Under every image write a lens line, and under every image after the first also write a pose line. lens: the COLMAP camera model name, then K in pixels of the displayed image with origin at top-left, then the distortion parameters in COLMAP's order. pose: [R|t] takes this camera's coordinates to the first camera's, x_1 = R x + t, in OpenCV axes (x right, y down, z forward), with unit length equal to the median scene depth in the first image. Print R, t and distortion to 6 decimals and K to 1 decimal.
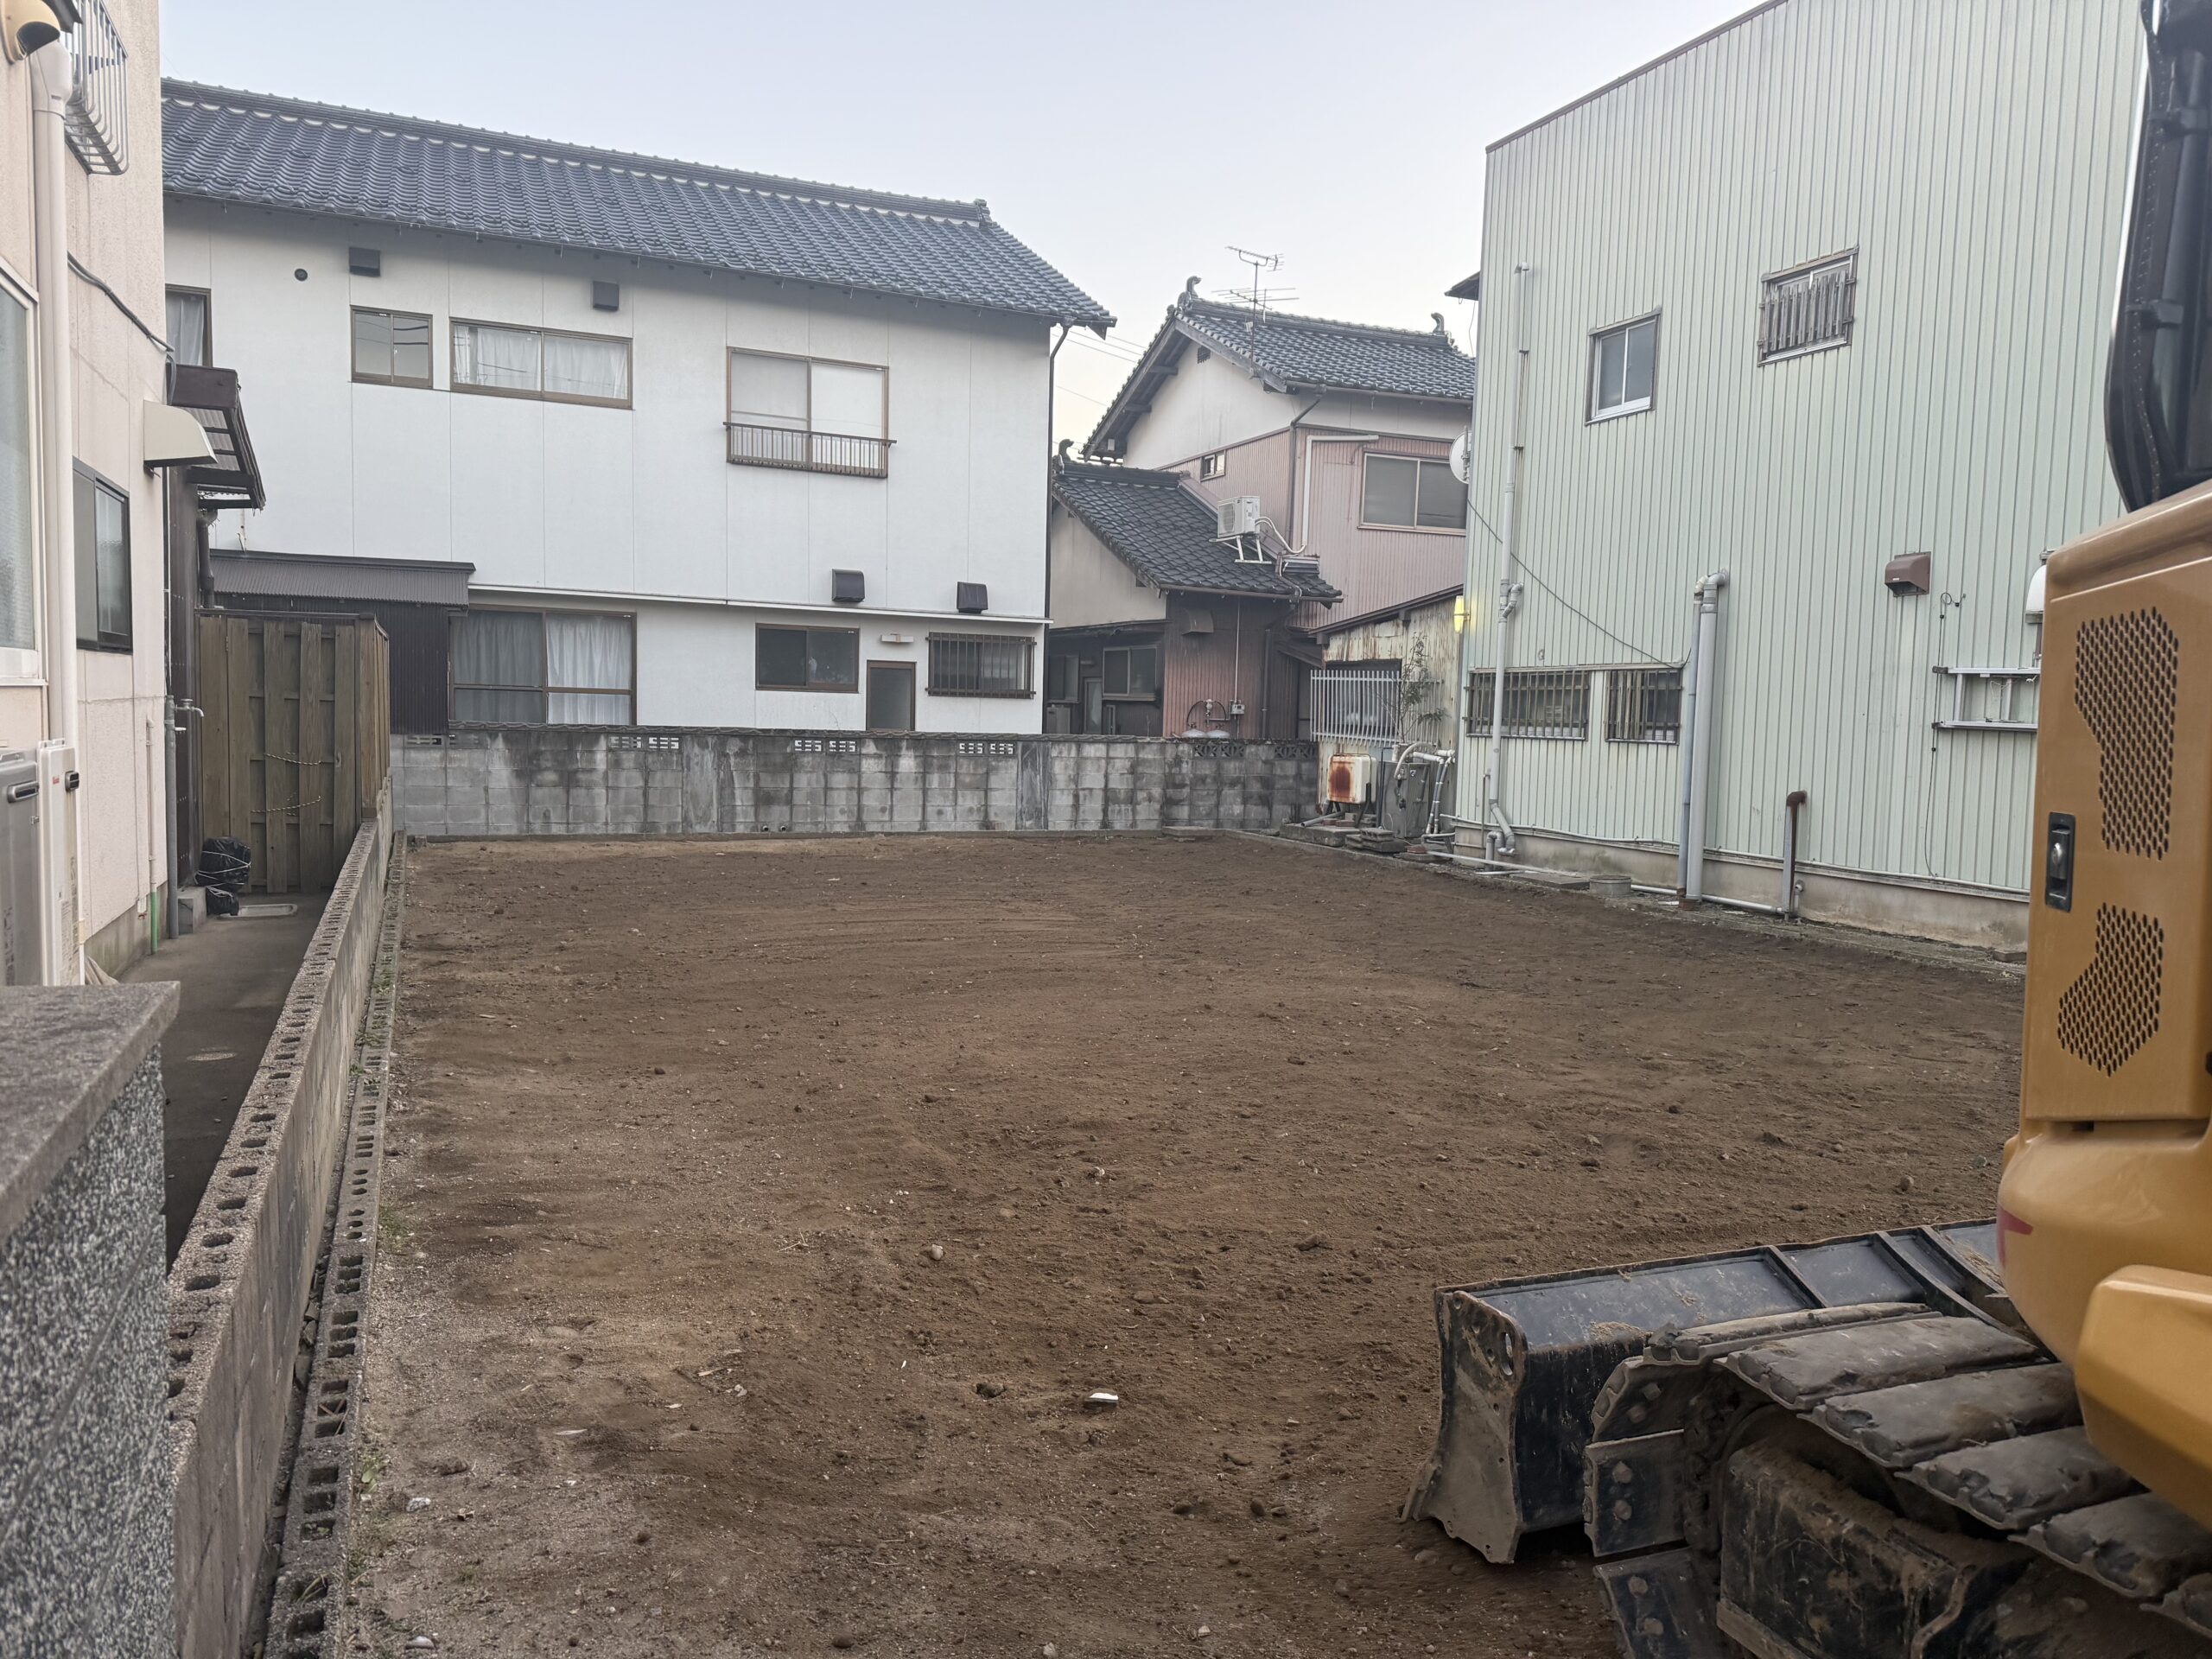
lens RADIAL K [[1549.6, 0, 1107.5], [0, 1549.6, 852.3], [0, 0, 1]] dist [0.107211, -0.207952]
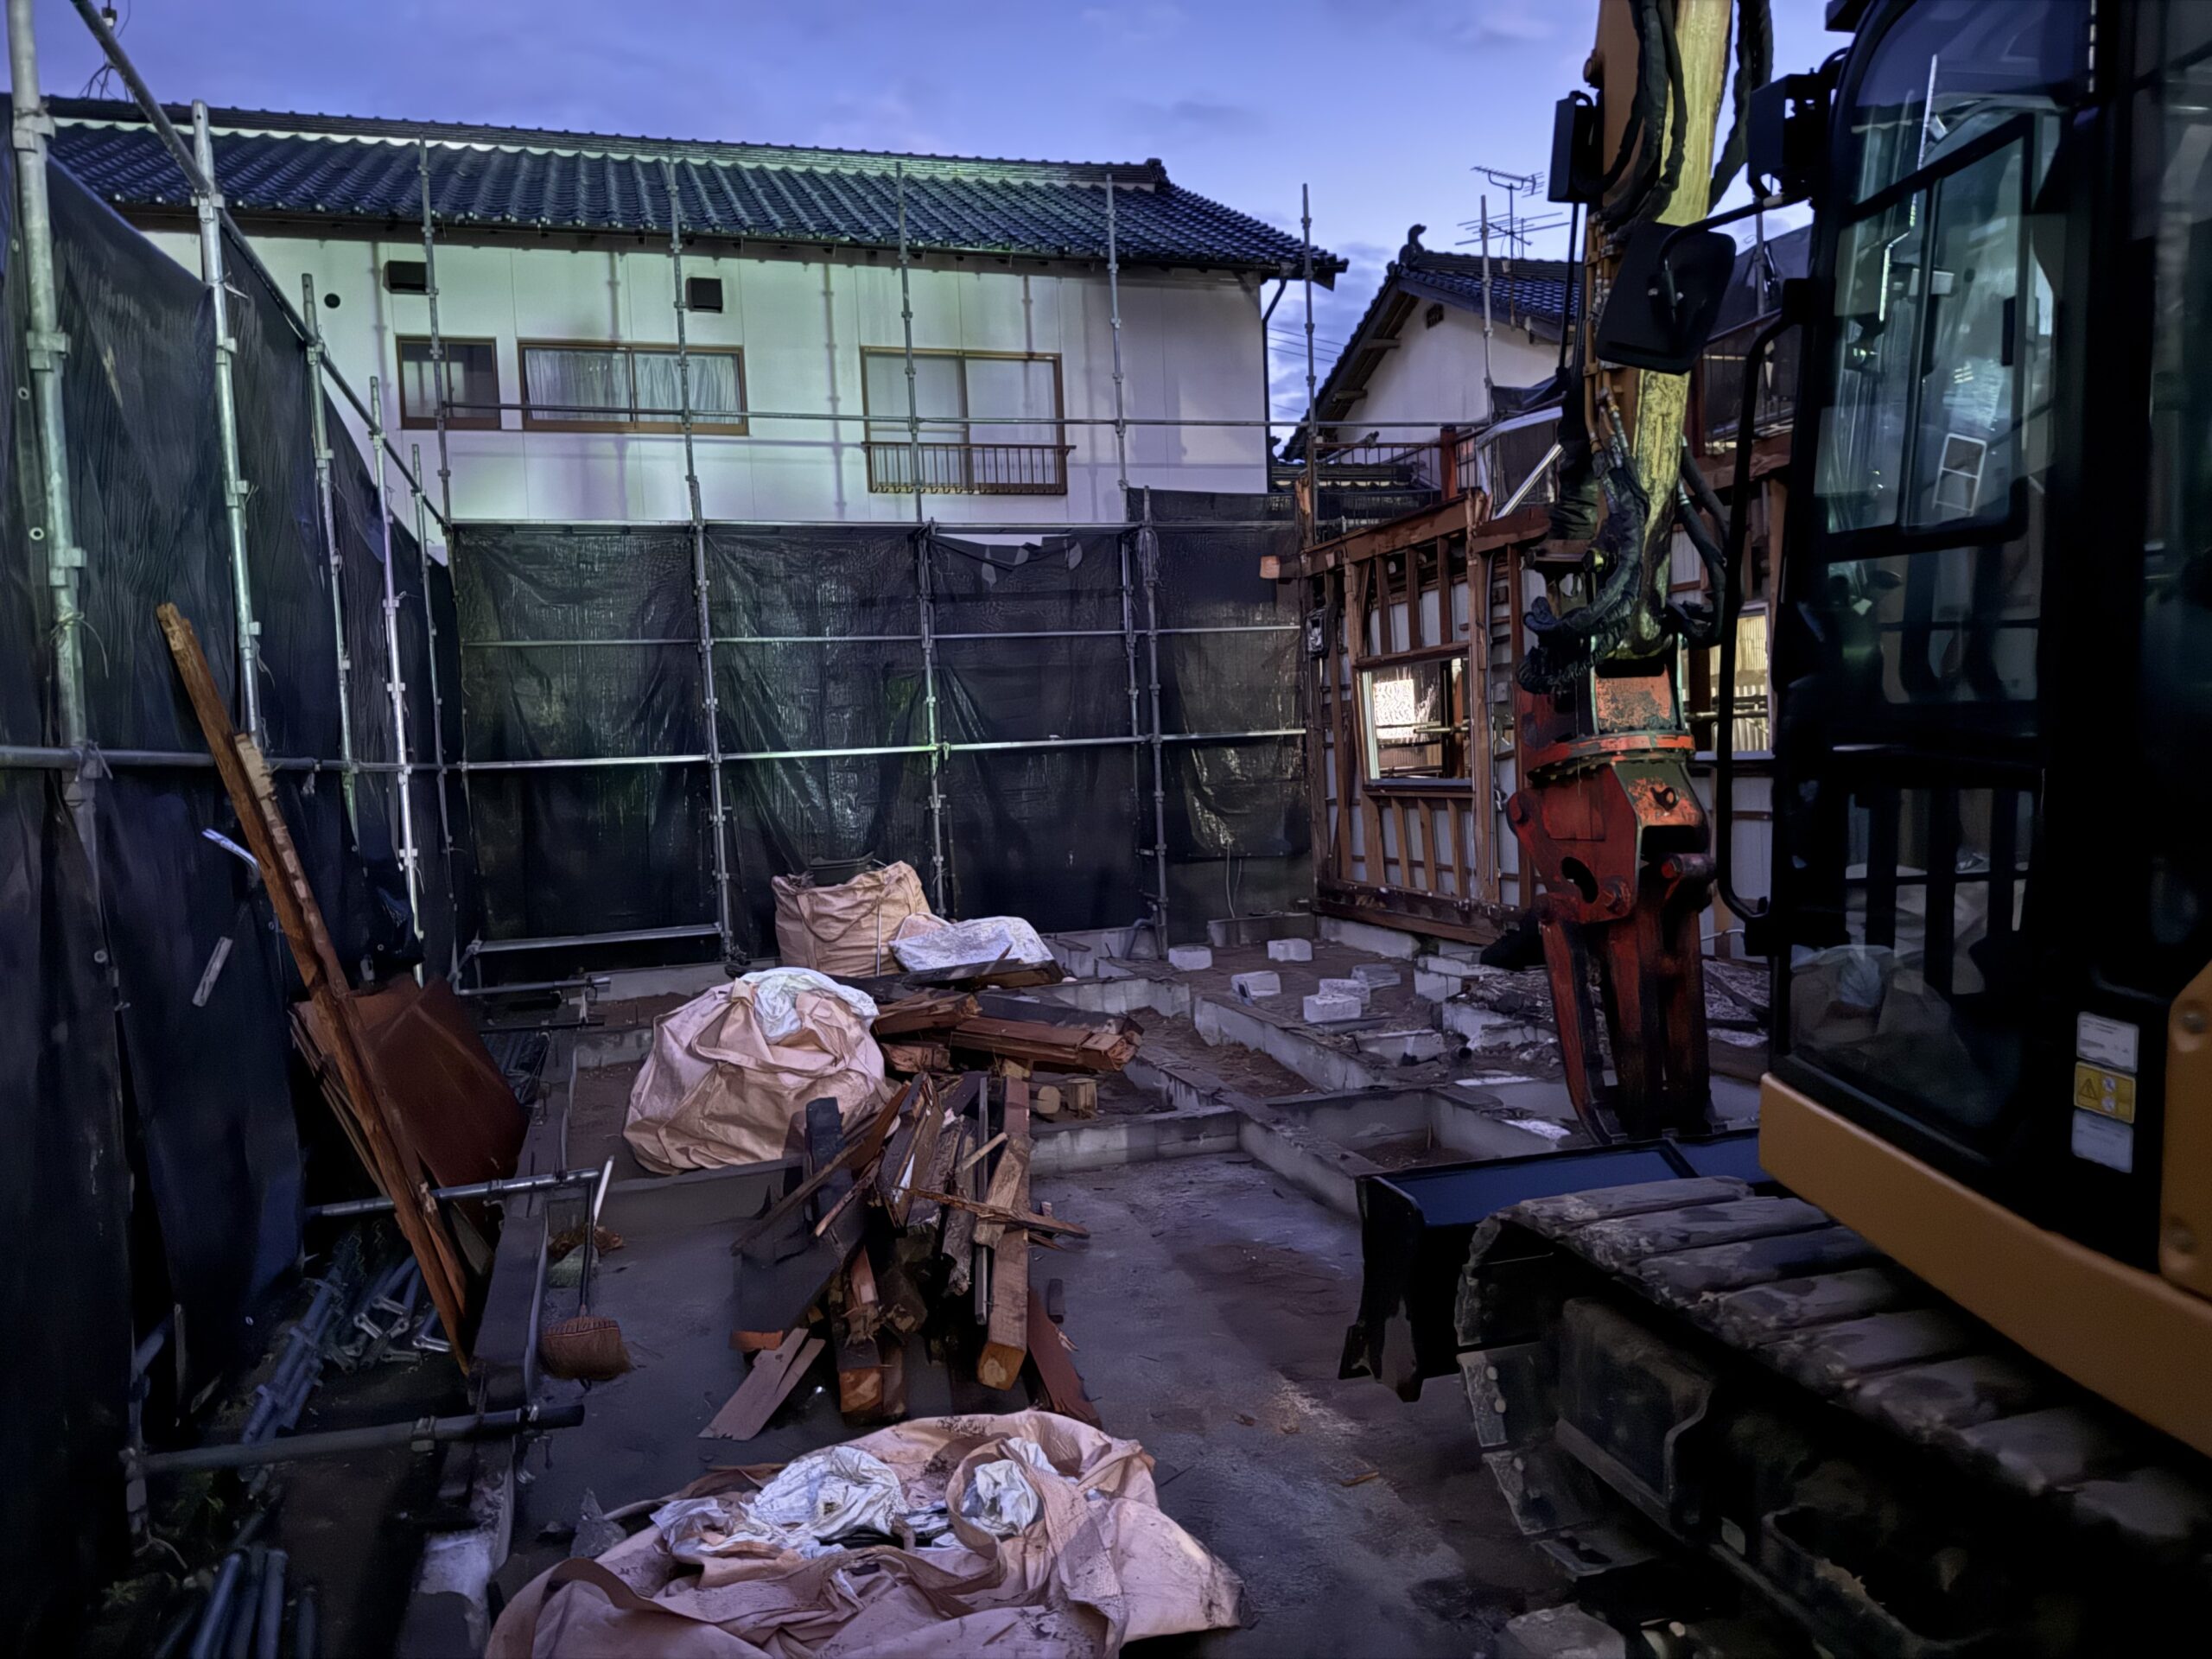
lens RADIAL K [[1565.1, 0, 1098.1], [0, 1565.1, 825.0], [0, 0, 1]] dist [0.152133, -0.212667]
pose [[0.990793, -0.067333, -0.117457, -0.042437], [0.061926, 0.996872, -0.049099, -0.031659], [0.120396, 0.041374, 0.991863, 0.214010]]
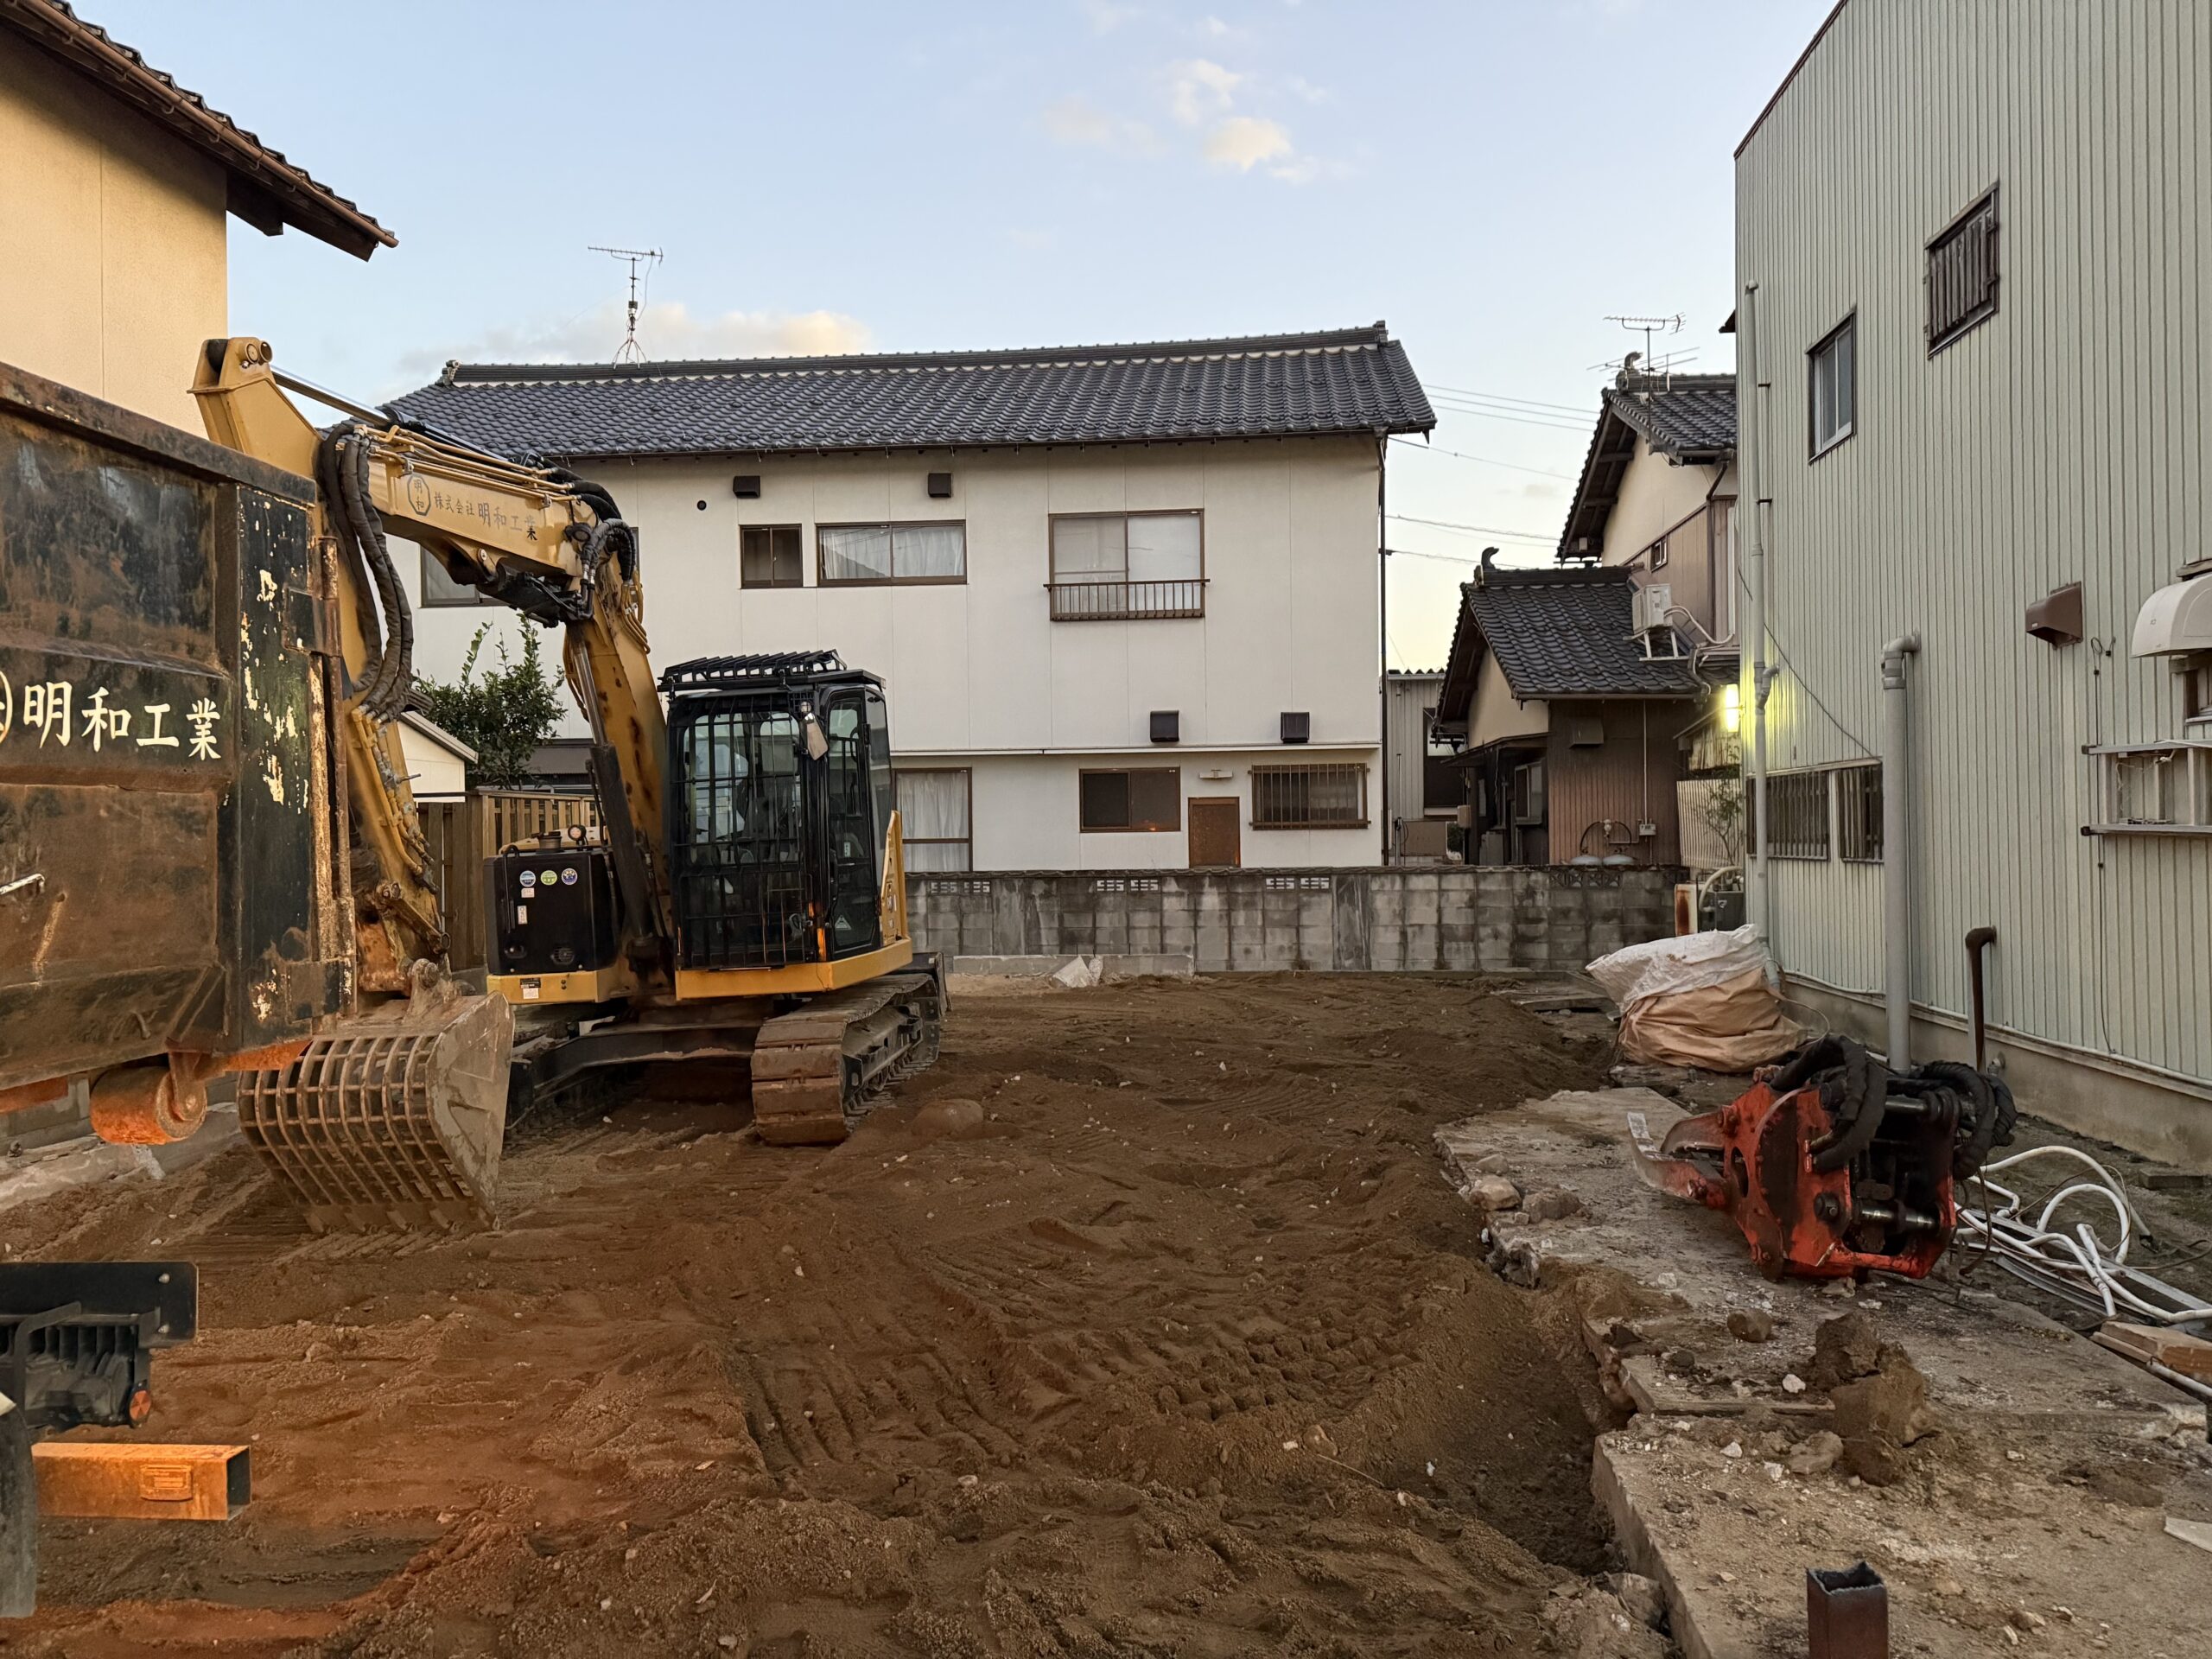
lens RADIAL K [[1565.1, 0, 1098.1], [0, 1565.1, 825.0], [0, 0, 1]] dist [0.152133, -0.212667]
pose [[0.868749, -0.042475, -0.493428, 0.292149], [-0.008054, 0.994972, -0.099828, -0.005745], [0.495188, 0.090700, 0.864039, 0.108065]]
